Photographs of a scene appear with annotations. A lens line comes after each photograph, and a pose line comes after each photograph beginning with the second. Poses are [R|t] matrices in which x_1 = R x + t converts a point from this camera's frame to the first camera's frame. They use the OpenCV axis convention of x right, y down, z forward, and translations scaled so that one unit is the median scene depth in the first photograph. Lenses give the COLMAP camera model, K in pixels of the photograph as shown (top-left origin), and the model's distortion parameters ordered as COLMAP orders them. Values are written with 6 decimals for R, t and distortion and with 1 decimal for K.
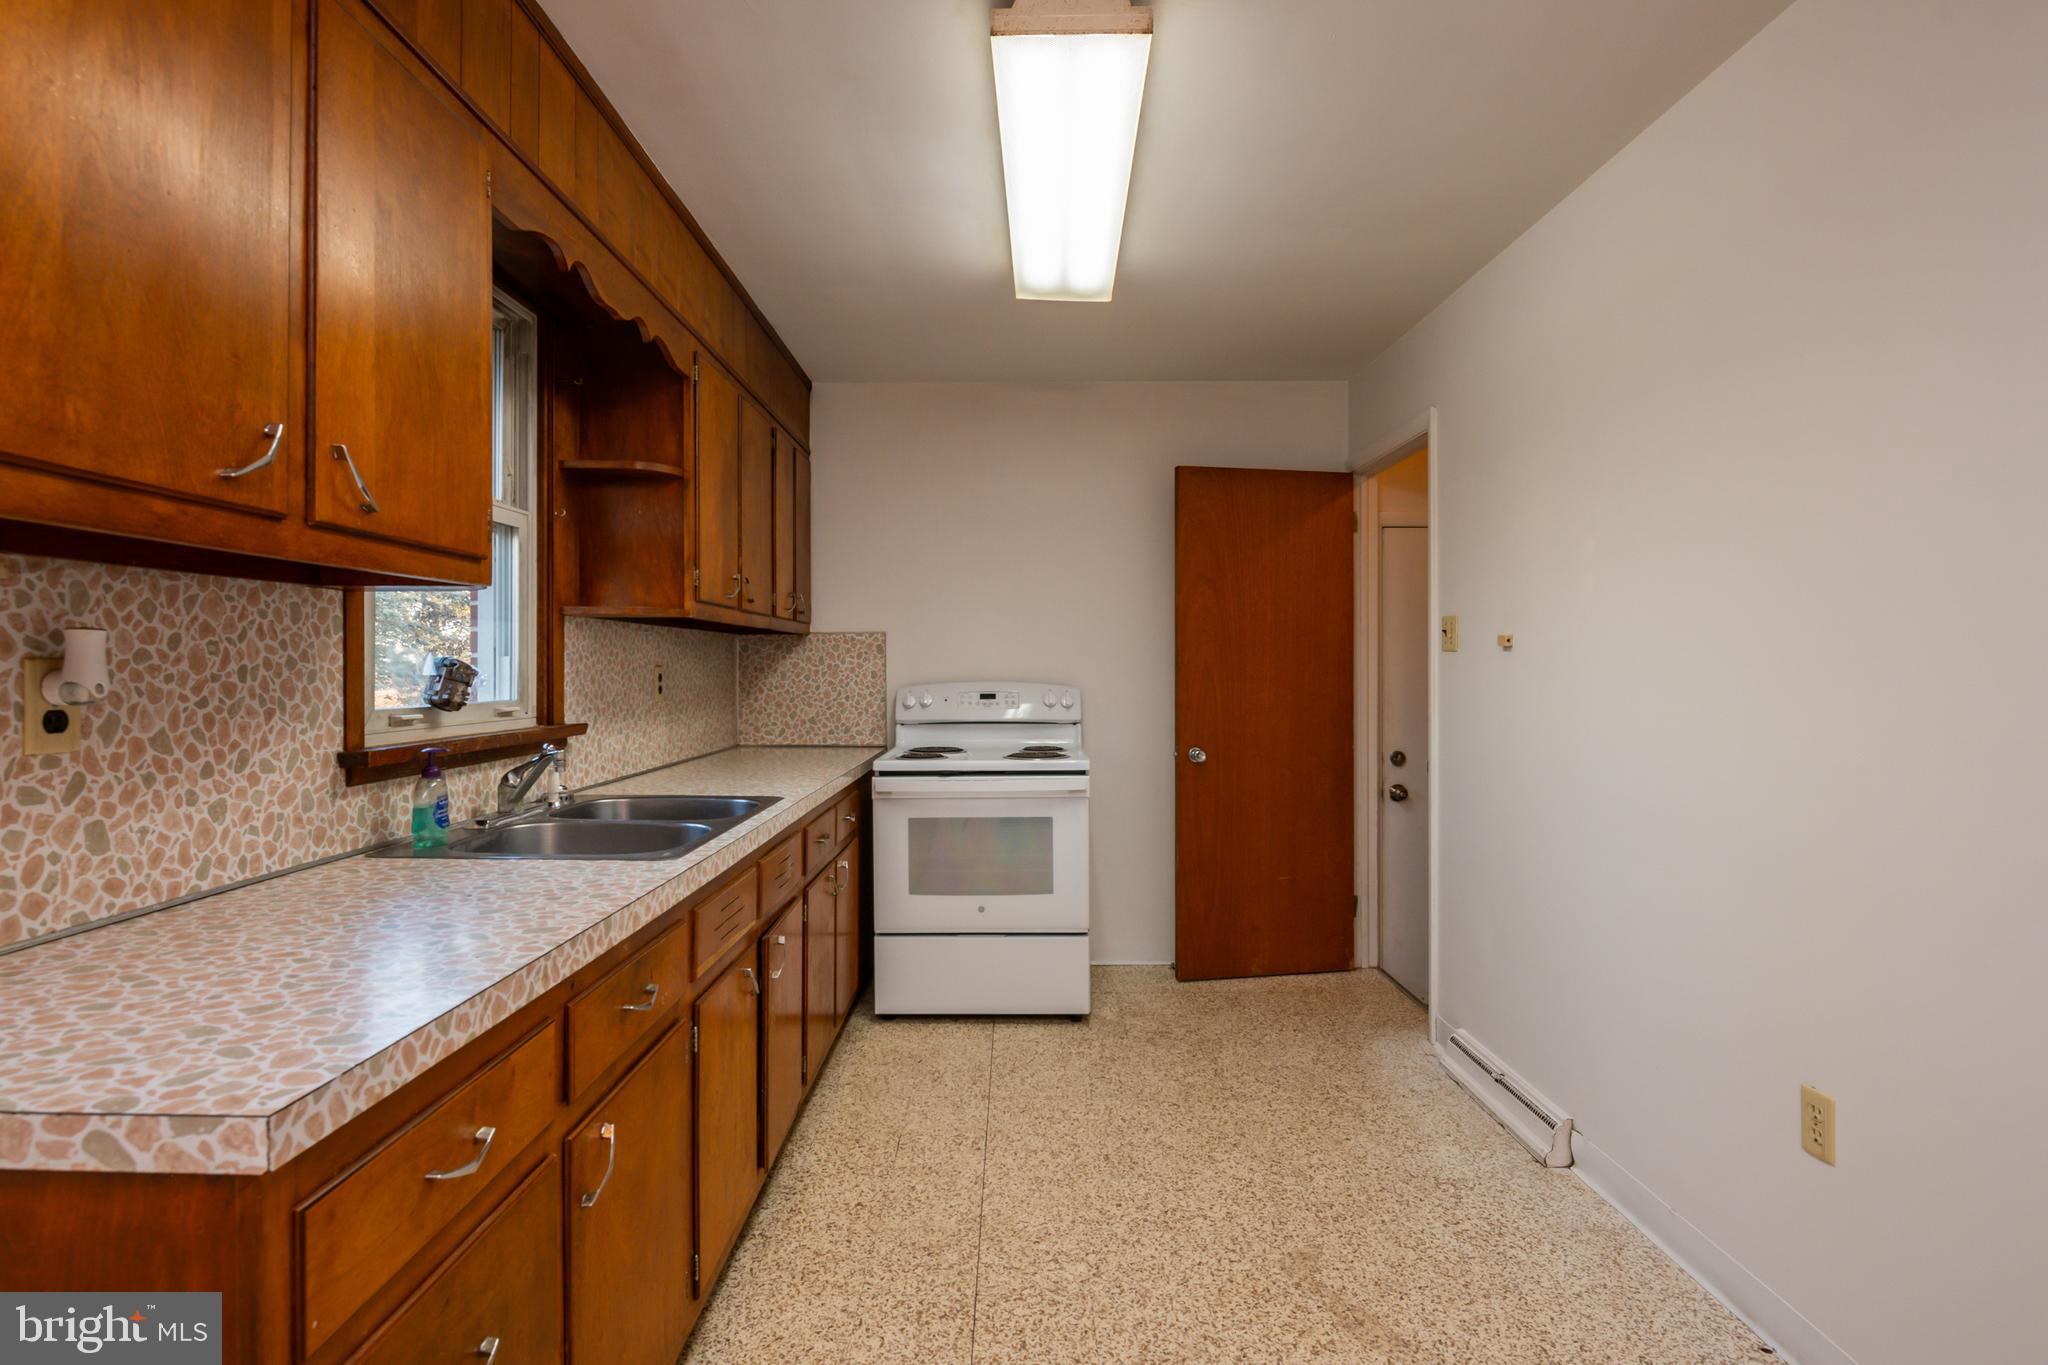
lens RADIAL K [[988.8, 0, 1034.4], [0, 988.8, 667.4], [0, 0, 1]] dist [-0.001838, -0.007016]
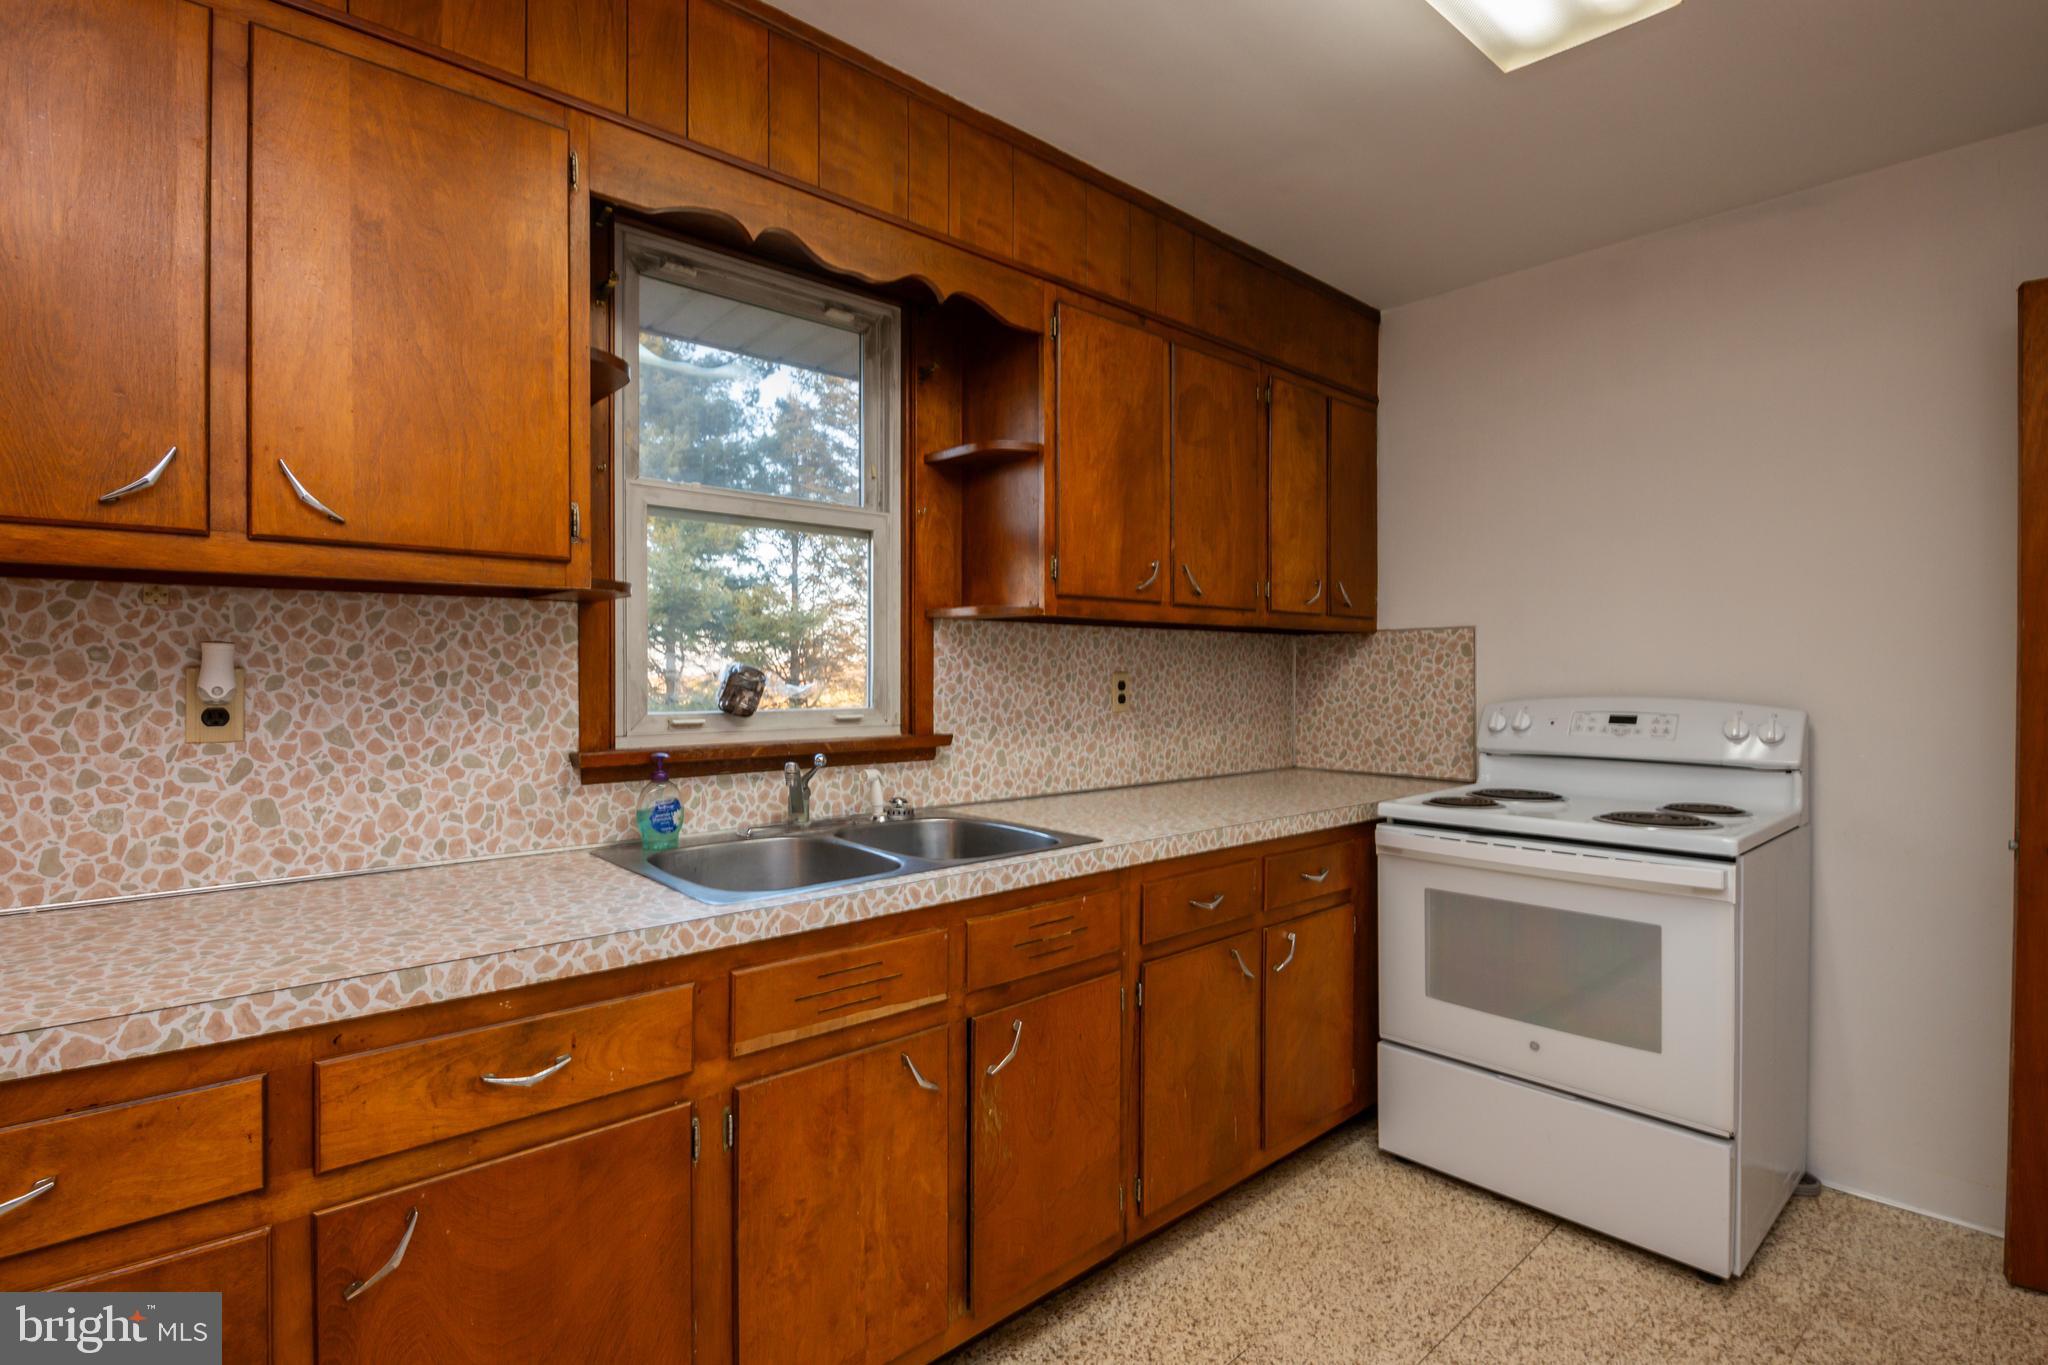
lens RADIAL K [[988.8, 0, 1027.4], [0, 988.8, 681.3], [0, 0, 1]] dist [-0.001838, -0.007016]
pose [[0.662561, 0.008492, -0.748959, 0.496808], [-0.002235, 0.999954, 0.009361, -0.003410], [0.749004, -0.004528, 0.662550, 0.752611]]
